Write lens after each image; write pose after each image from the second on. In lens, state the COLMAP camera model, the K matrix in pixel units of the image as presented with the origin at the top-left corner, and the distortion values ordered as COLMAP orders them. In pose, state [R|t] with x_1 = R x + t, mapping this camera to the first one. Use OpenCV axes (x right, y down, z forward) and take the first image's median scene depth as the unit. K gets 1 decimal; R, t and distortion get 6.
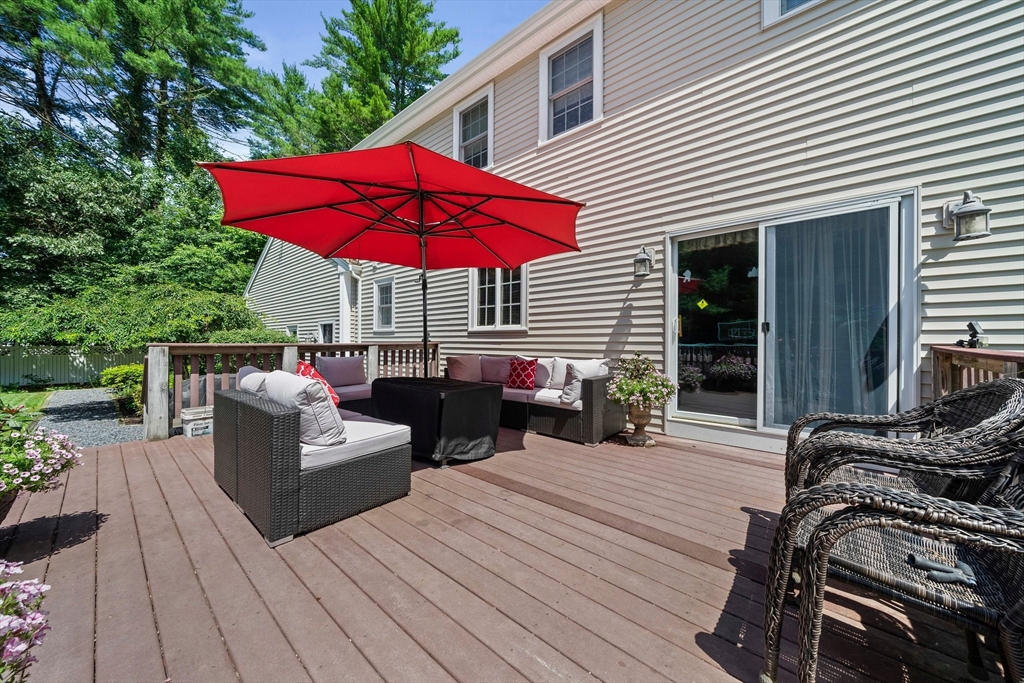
lens RADIAL K [[350.0, 0, 519.6], [0, 350.0, 340.8], [0, 0, 1]] dist [-0.008831, 0.000609]
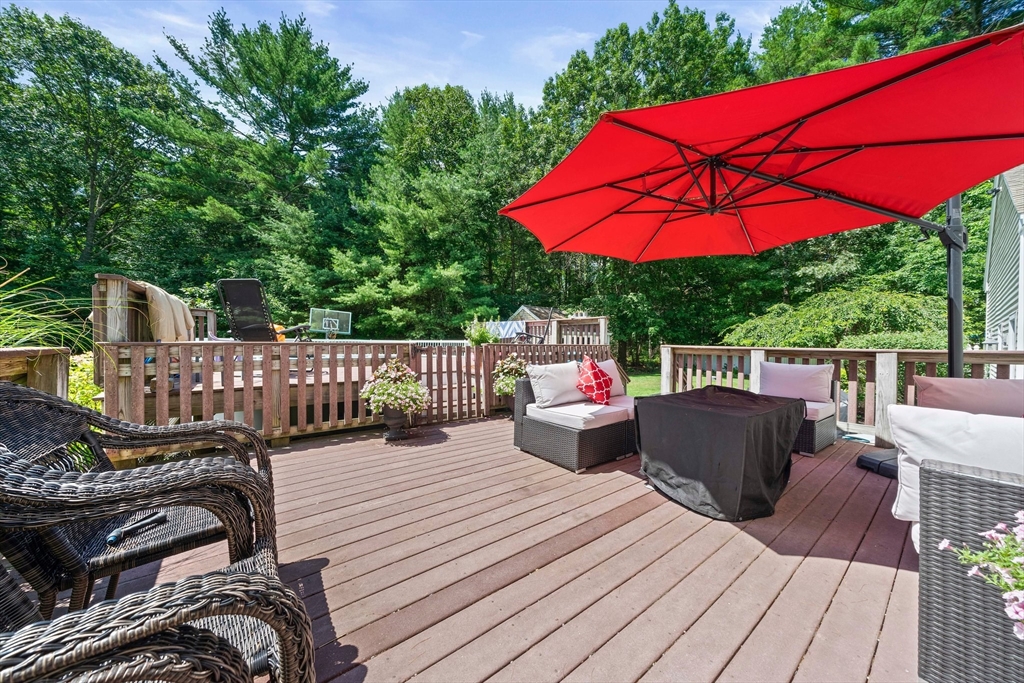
lens RADIAL K [[350.0, 0, 512.7], [0, 350.0, 343.2], [0, 0, 1]] dist [-0.008831, 0.000609]
pose [[-0.216708, 0.001408, -0.976235, 0.135956], [-0.014269, 0.999888, 0.004610, 0.000484], [0.976132, 0.014928, -0.216664, 0.161388]]
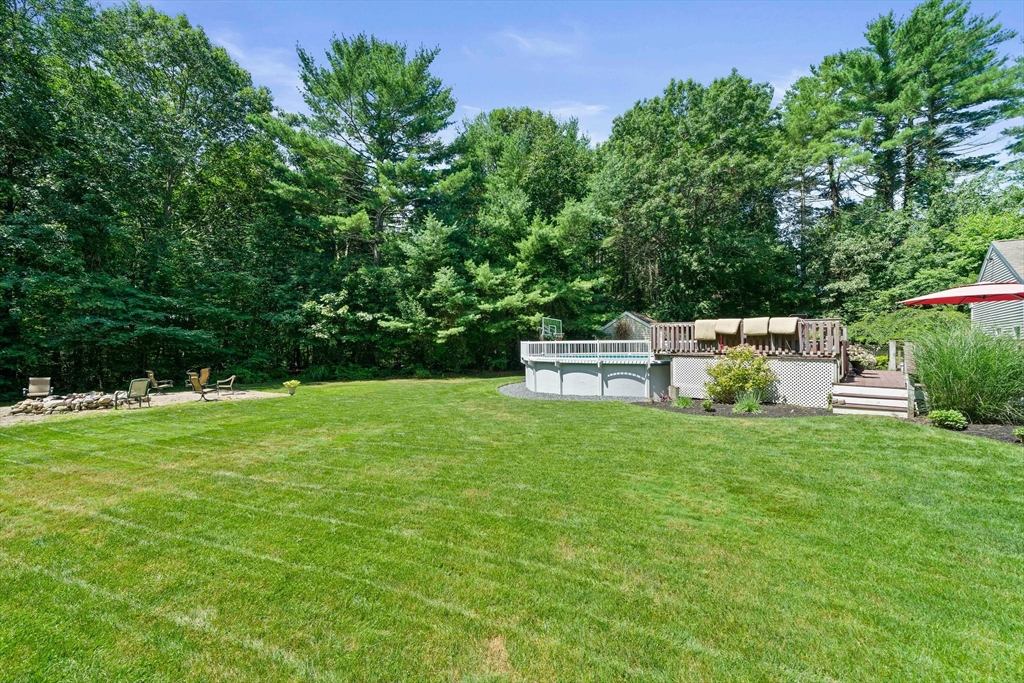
lens RADIAL K [[386.6, 0, 514.9], [0, 386.6, 341.6], [0, 0, 1]] dist [-0.003802, -0.000390]
pose [[-0.042883, -0.006742, -0.999057, 0.604289], [0.000702, 0.999977, -0.006779, 0.010304], [0.999080, -0.000992, -0.042877, -0.528636]]
